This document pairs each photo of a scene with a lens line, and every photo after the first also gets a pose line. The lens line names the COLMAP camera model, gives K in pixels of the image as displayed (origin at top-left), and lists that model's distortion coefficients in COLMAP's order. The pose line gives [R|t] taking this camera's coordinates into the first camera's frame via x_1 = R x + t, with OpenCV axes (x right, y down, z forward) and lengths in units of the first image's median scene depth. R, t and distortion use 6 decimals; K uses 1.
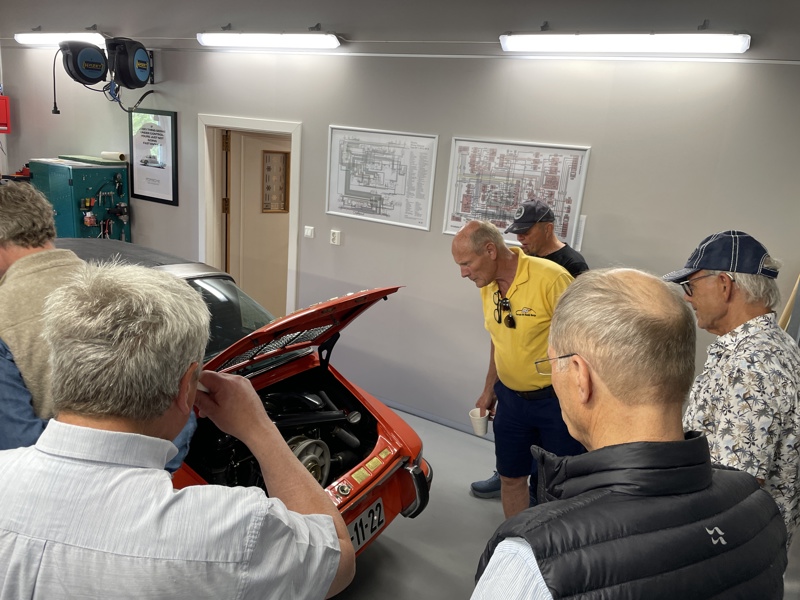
lens RADIAL K [[603.2, 0, 403.9], [0, 603.2, 300.8], [0, 0, 1]] dist [0.076485, -0.096583]
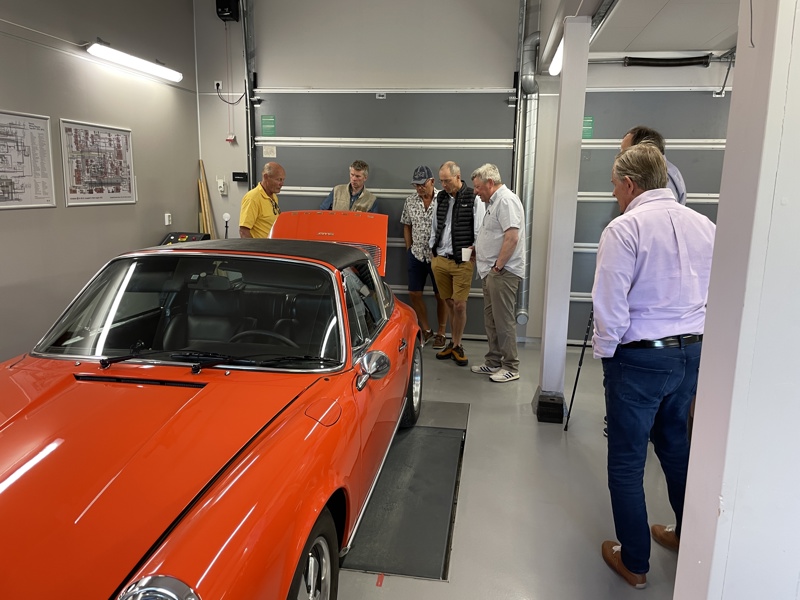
lens RADIAL K [[603.2, 0, 400.7], [0, 603.2, 296.6], [0, 0, 1]] dist [0.076485, -0.096583]
pose [[-0.348258, -0.255369, 0.901944, -1.098948], [0.204362, 0.918351, 0.338922, -0.197666], [-0.914851, 0.302355, -0.267635, 0.728571]]
